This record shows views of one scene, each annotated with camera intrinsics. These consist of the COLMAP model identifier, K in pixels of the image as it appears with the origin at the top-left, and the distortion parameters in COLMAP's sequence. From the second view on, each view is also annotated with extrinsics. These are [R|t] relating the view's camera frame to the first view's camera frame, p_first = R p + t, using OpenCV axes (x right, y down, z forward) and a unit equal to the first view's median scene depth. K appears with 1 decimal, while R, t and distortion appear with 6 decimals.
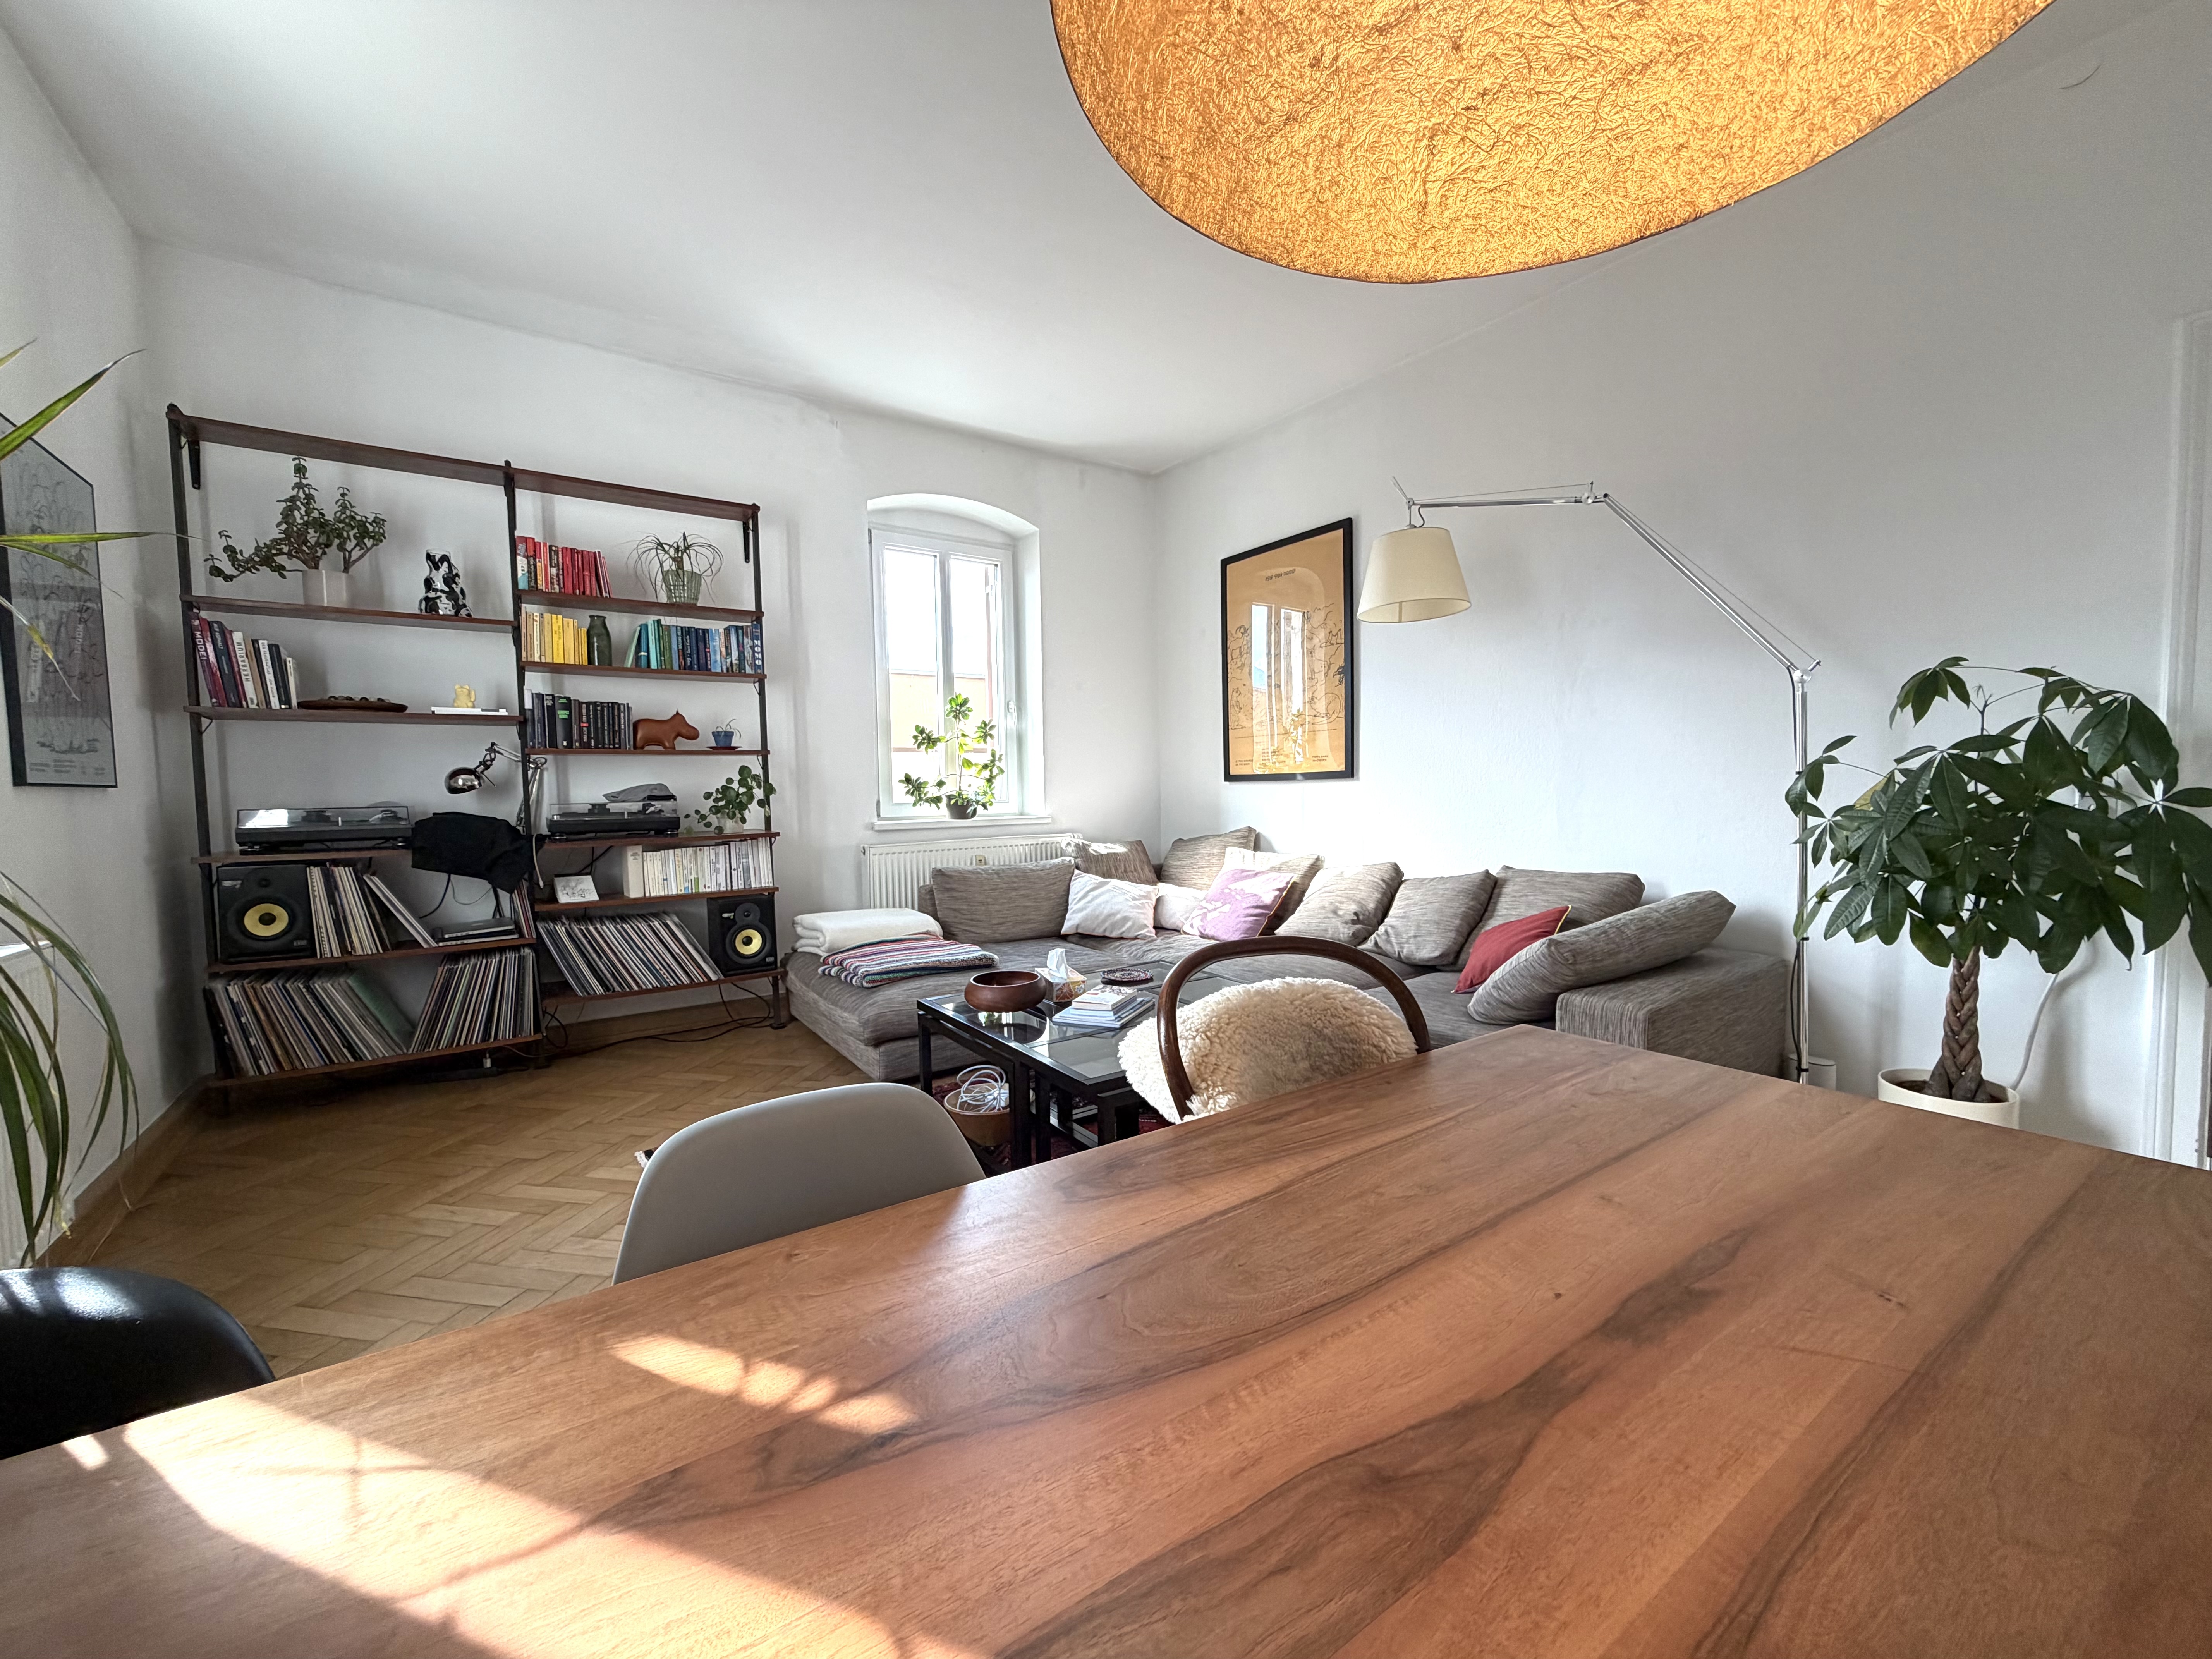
lens RADIAL K [[877.1, 0, 1109.2], [0, 877.1, 827.1], [0, 0, 1]] dist [0.003462, -0.000263]
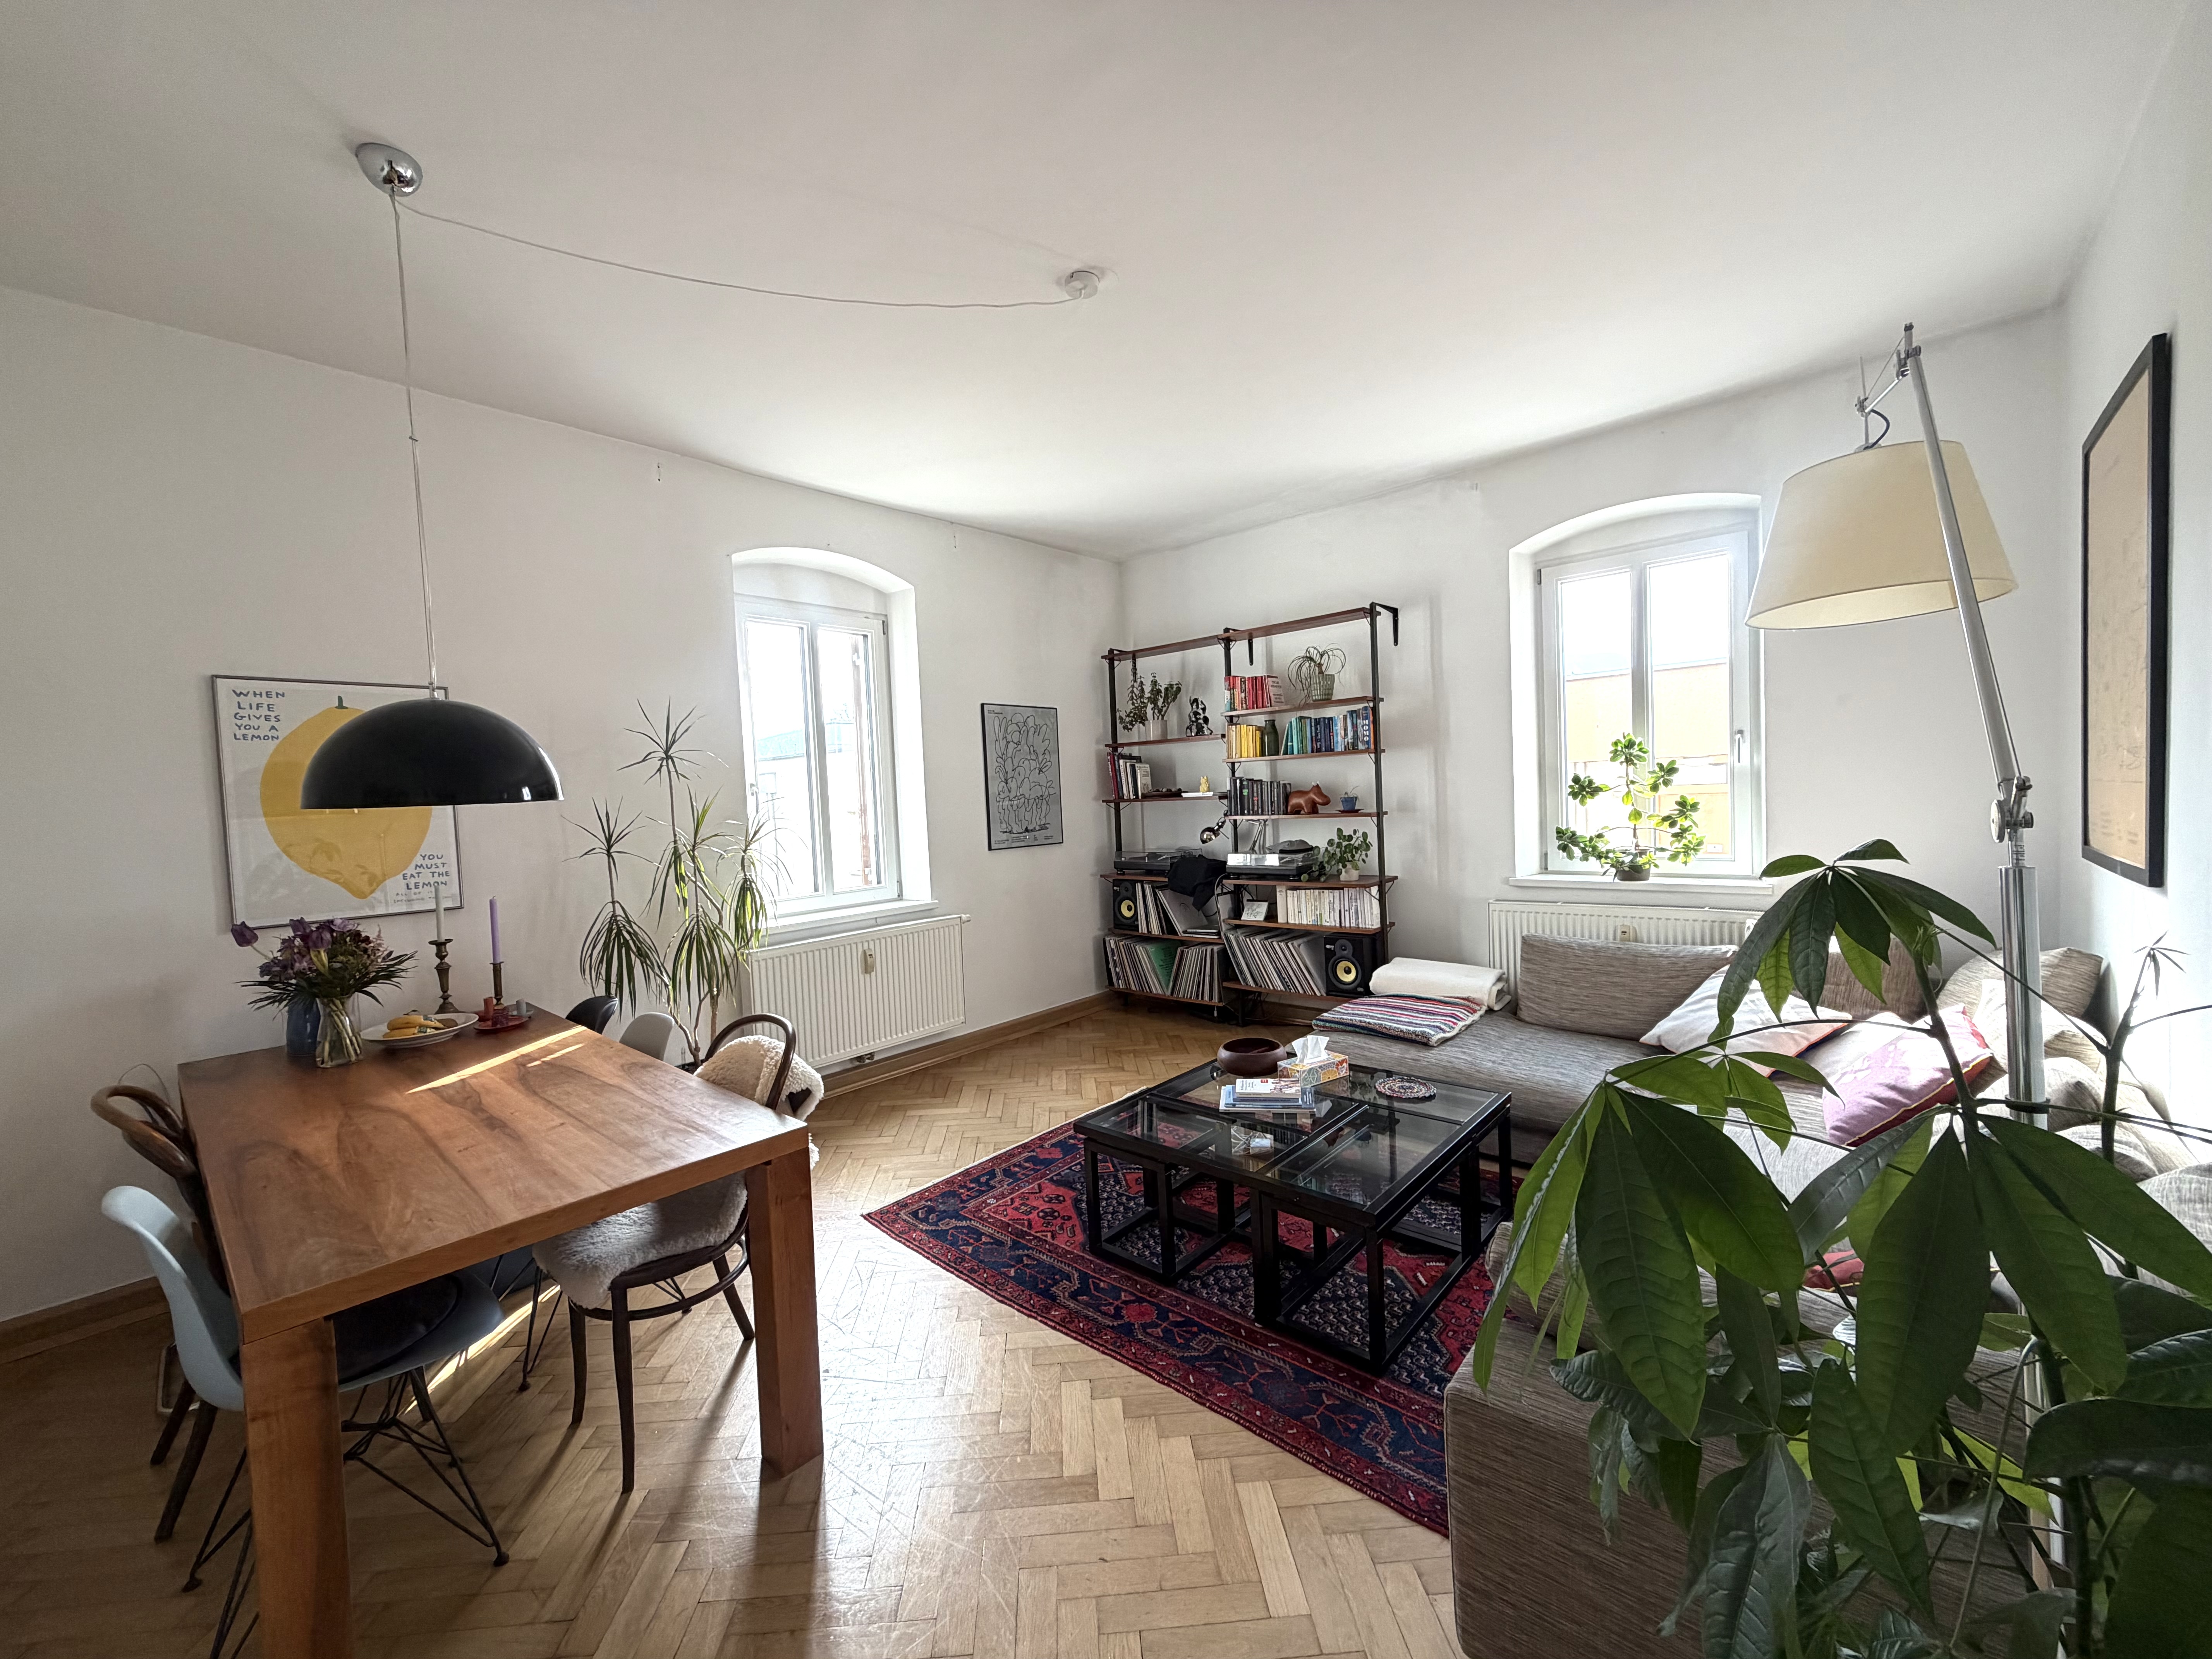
lens RADIAL K [[877.1, 0, 1102.3], [0, 877.1, 830.3], [0, 0, 1]] dist [0.003462, -0.000263]
pose [[0.237682, 0.043657, -0.970361, 0.704668], [-0.007838, 0.999043, 0.043028, -0.118968], [0.971311, -0.002621, 0.237797, 0.394883]]
